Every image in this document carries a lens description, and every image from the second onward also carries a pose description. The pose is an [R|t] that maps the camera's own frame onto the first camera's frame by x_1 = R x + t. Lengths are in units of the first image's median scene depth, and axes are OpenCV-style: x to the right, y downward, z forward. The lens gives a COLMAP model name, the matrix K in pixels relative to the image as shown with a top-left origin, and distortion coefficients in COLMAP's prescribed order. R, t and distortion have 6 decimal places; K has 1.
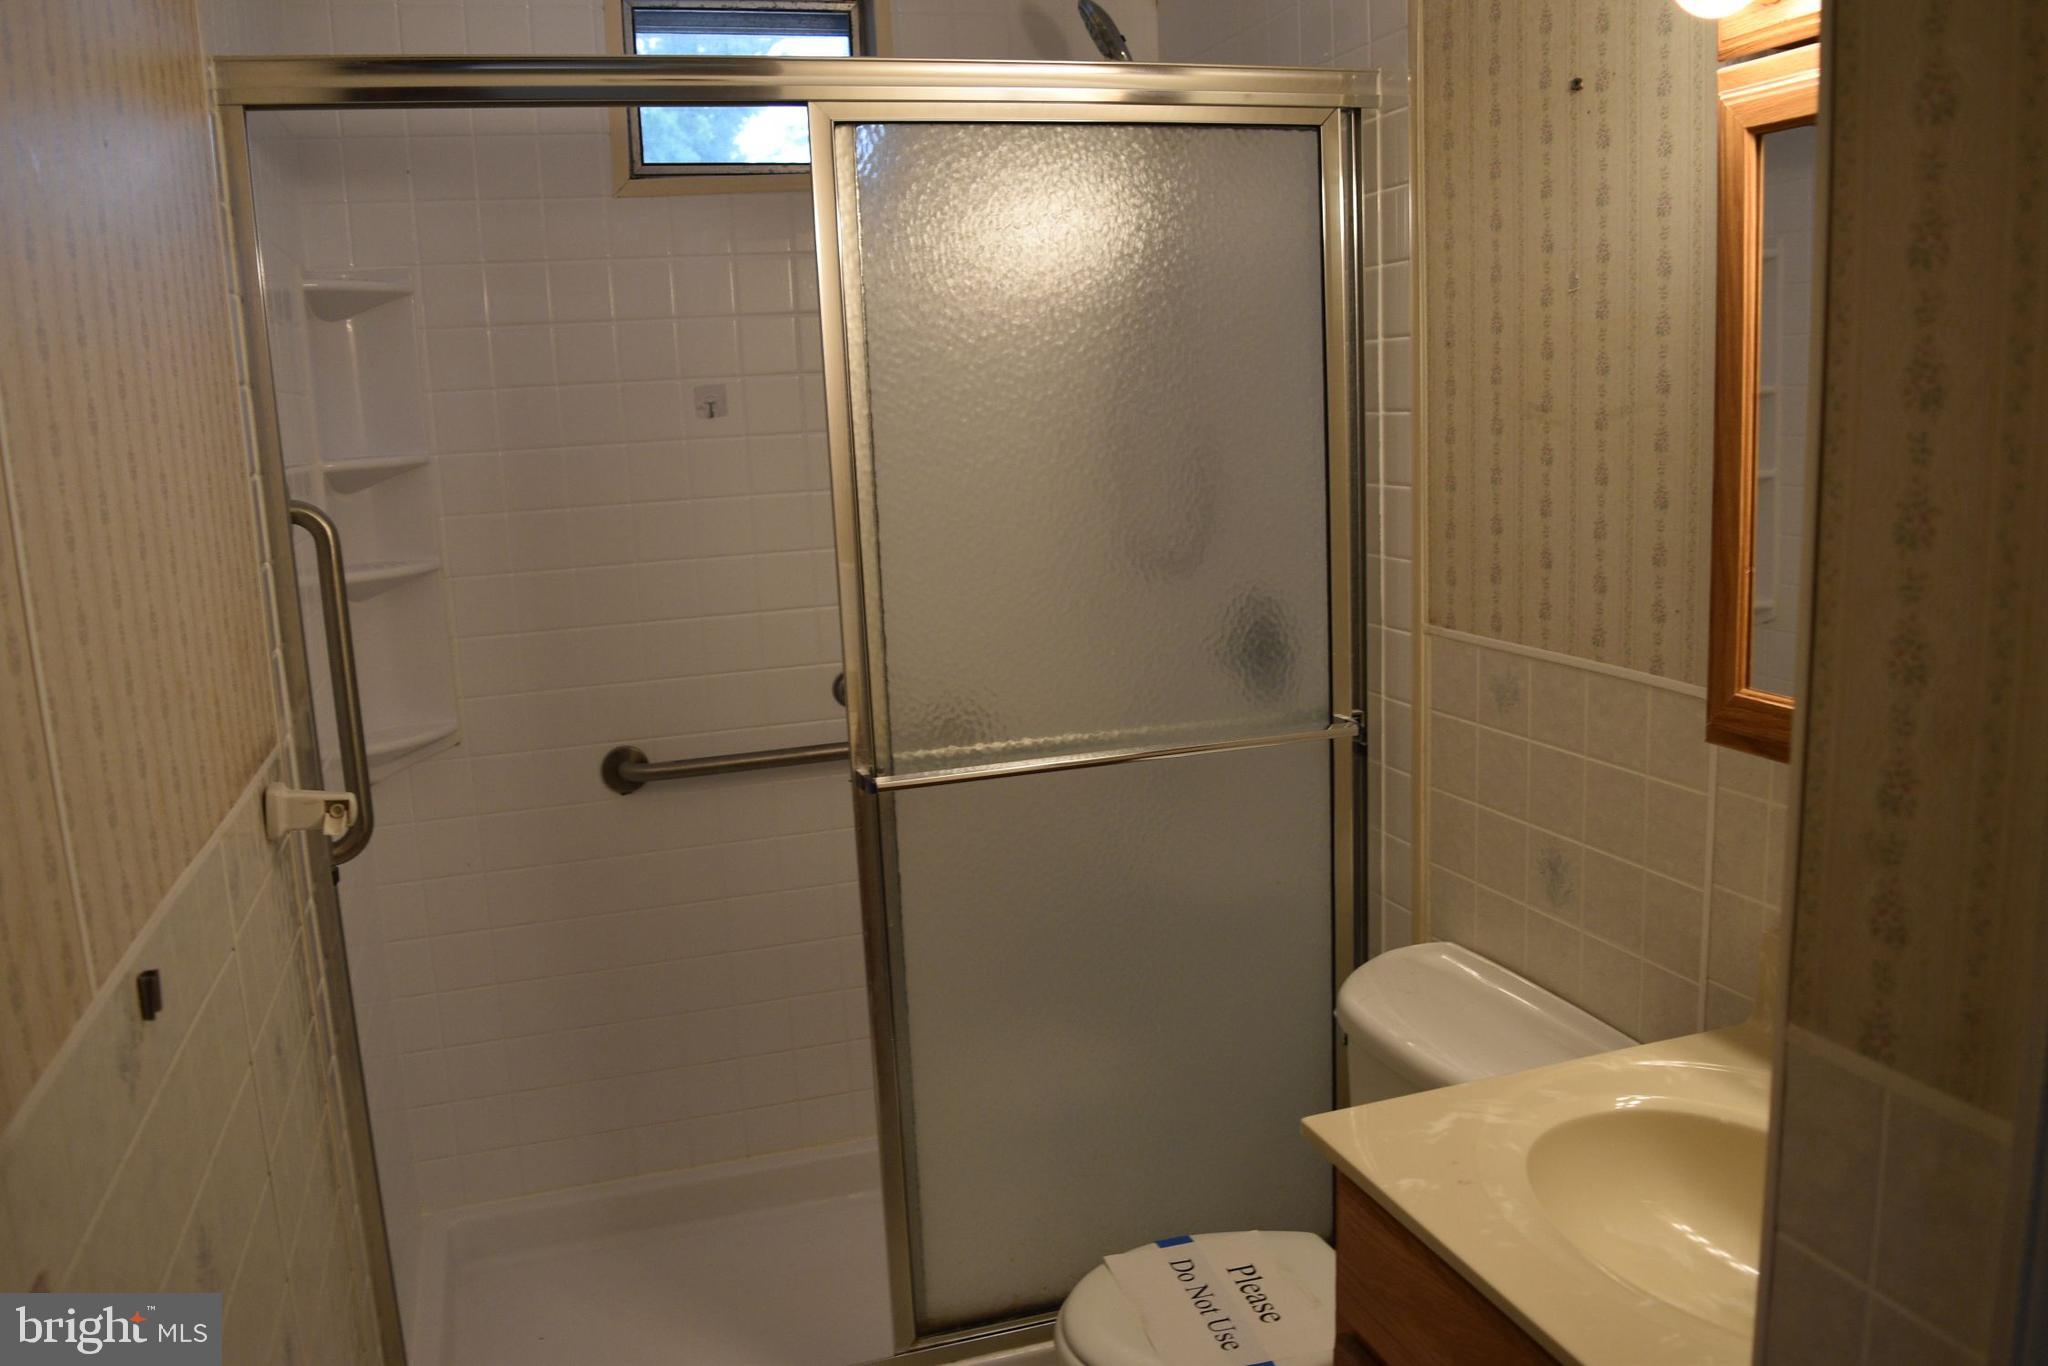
lens RADIAL K [[1589.4, 0, 1035.6], [0, 1589.4, 690.3], [0, 0, 1]] dist [-0.096660, 0.004818]
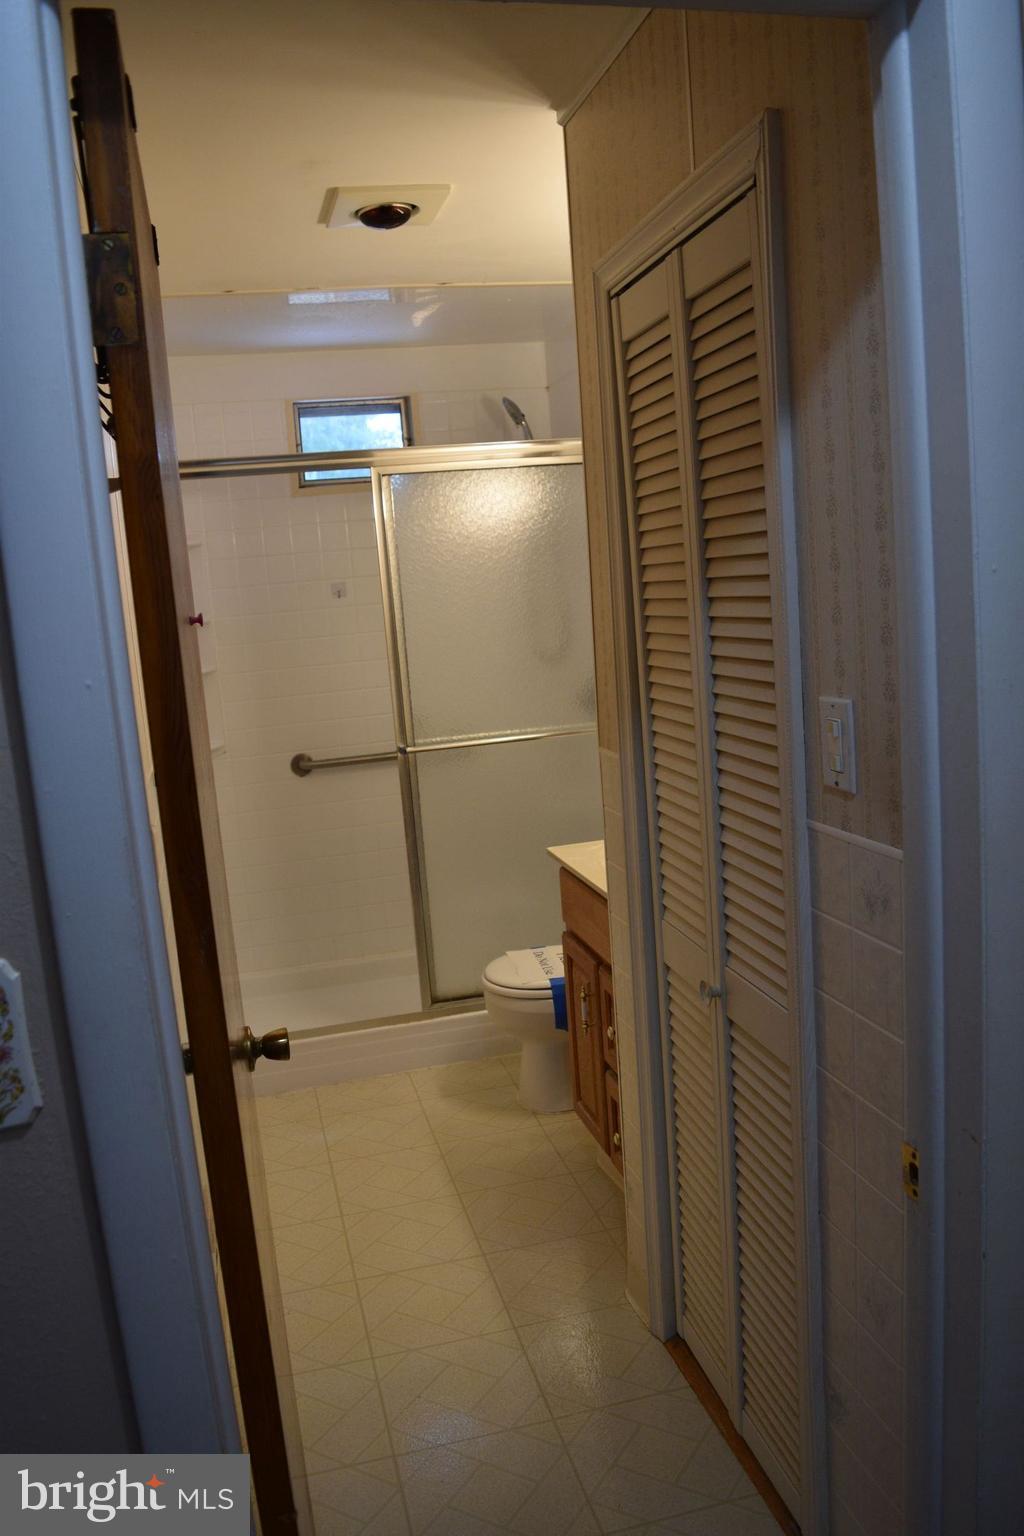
lens RADIAL K [[1204.3, 0, 512.0], [0, 1204.3, 768.0], [0, 0, 1]] dist [-0.095674, 0.023709]
pose [[0.996449, -0.021476, -0.081409, 0.177095], [0.019464, 0.999487, -0.025422, 0.117749], [0.081913, 0.023747, 0.996357, -0.678187]]
